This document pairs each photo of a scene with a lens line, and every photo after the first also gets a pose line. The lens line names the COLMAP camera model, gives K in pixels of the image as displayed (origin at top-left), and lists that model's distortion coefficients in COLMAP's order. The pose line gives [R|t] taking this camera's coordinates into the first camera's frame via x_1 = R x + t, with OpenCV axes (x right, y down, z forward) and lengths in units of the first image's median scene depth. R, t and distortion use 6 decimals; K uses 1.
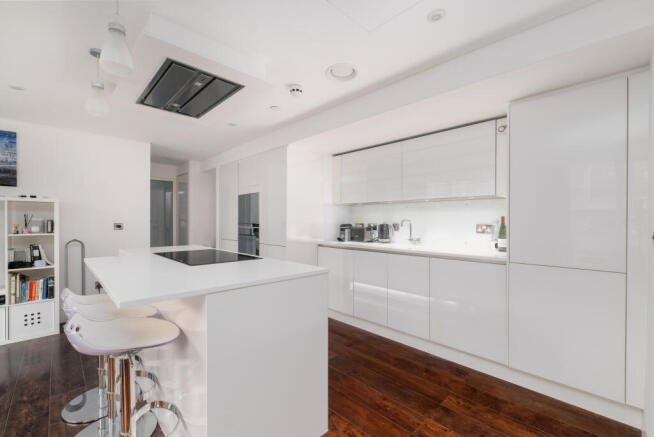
lens RADIAL K [[287.1, 0, 327.8], [0, 287.1, 221.2], [0, 0, 1]] dist [0.000419, -0.000430]
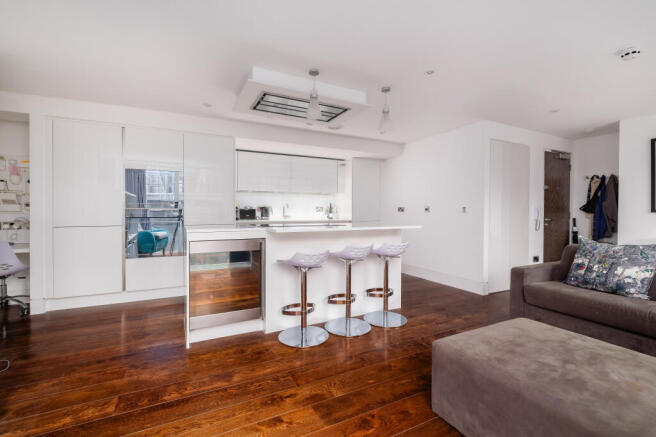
lens RADIAL K [[277.7, 0, 335.9], [0, 277.7, 211.9], [0, 0, 1]] dist [0.001556, 0.000002]
pose [[0.257005, -0.004337, 0.966400, -1.256455], [0.003852, 0.999987, 0.003463, 0.037157], [-0.966402, 0.002833, 0.257018, 0.361977]]
